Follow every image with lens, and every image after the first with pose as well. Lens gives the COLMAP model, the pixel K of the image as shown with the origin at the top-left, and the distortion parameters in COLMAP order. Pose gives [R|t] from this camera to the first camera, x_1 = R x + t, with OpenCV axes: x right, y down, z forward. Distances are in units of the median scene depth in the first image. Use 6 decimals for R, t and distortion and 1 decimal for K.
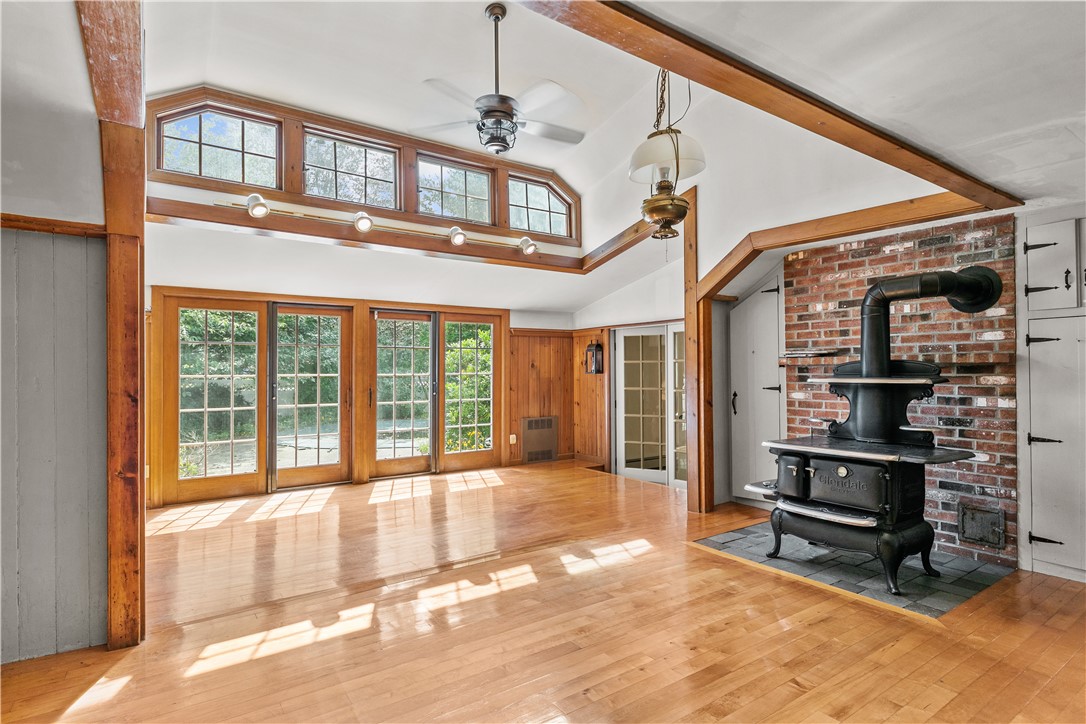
lens RADIAL K [[575.5, 0, 522.8], [0, 575.5, 365.1], [0, 0, 1]] dist [0.021571, -0.000143]
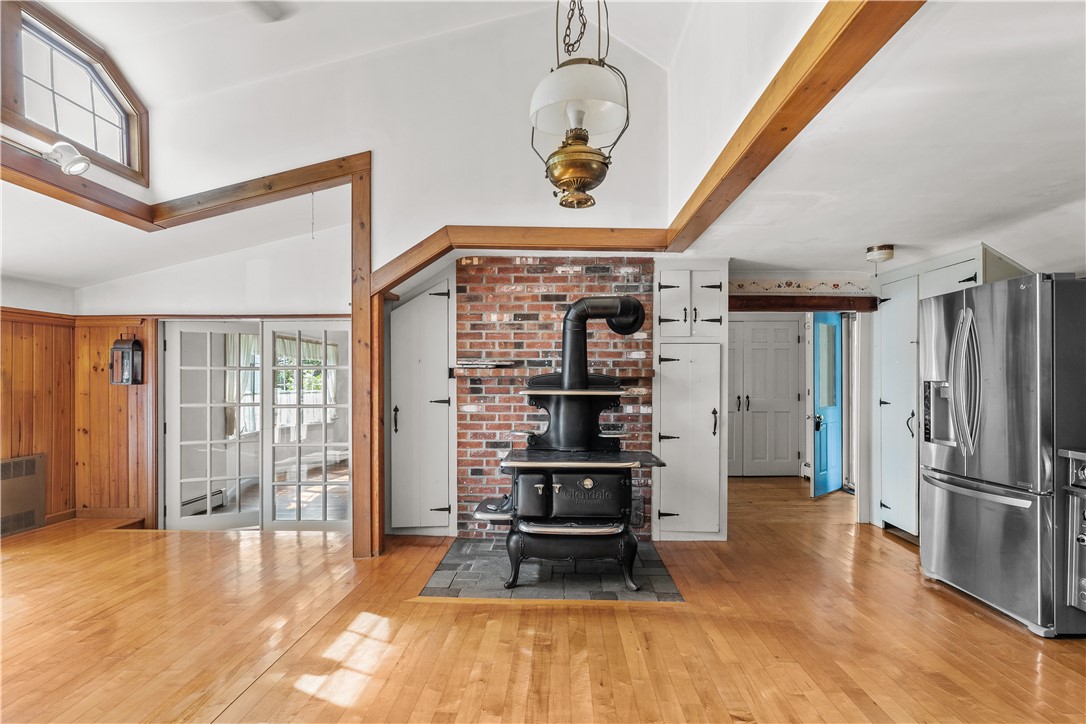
lens RADIAL K [[581.7, 0, 545.6], [0, 581.7, 381.0], [0, 0, 1]] dist [0.004218, -0.000194]
pose [[0.582161, 0.008357, 0.813031, -0.255837], [-0.015368, 0.999882, 0.000727, 0.005607], [-0.812929, -0.012918, 0.582220, 0.387372]]
